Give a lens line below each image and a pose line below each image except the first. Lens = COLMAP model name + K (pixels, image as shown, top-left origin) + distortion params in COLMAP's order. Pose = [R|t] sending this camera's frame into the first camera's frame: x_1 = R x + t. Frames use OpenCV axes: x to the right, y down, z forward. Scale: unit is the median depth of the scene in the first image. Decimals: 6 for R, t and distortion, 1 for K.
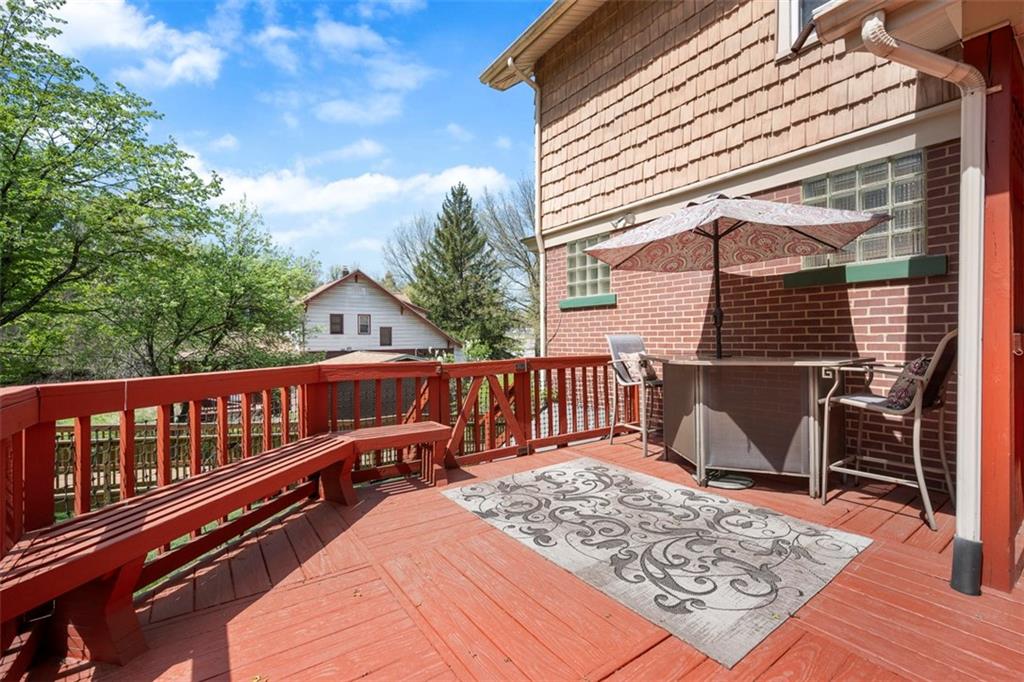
lens RADIAL K [[437.0, 0, 511.4], [0, 437.0, 340.1], [0, 0, 1]] dist [-0.002292, -0.000010]
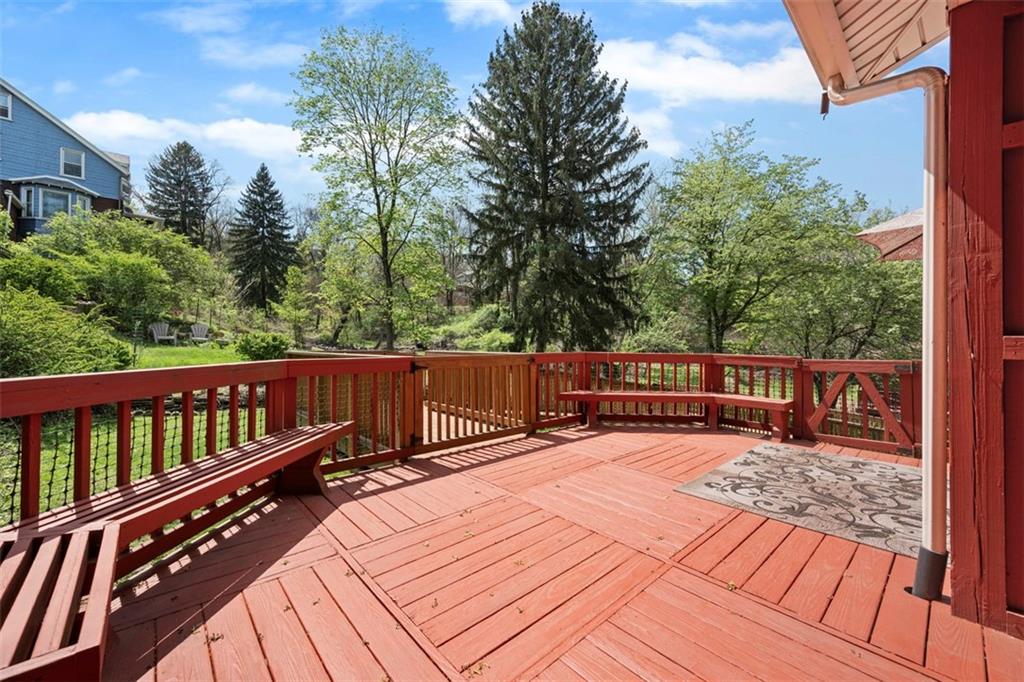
lens RADIAL K [[404.6, 0, 511.7], [0, 404.6, 338.5], [0, 0, 1]] dist [0.001158, -0.000287]
pose [[0.114733, 0.001153, -0.993396, 1.416361], [-0.004599, 0.999989, 0.000630, -0.007628], [0.993386, 0.004496, 0.114737, -0.030804]]
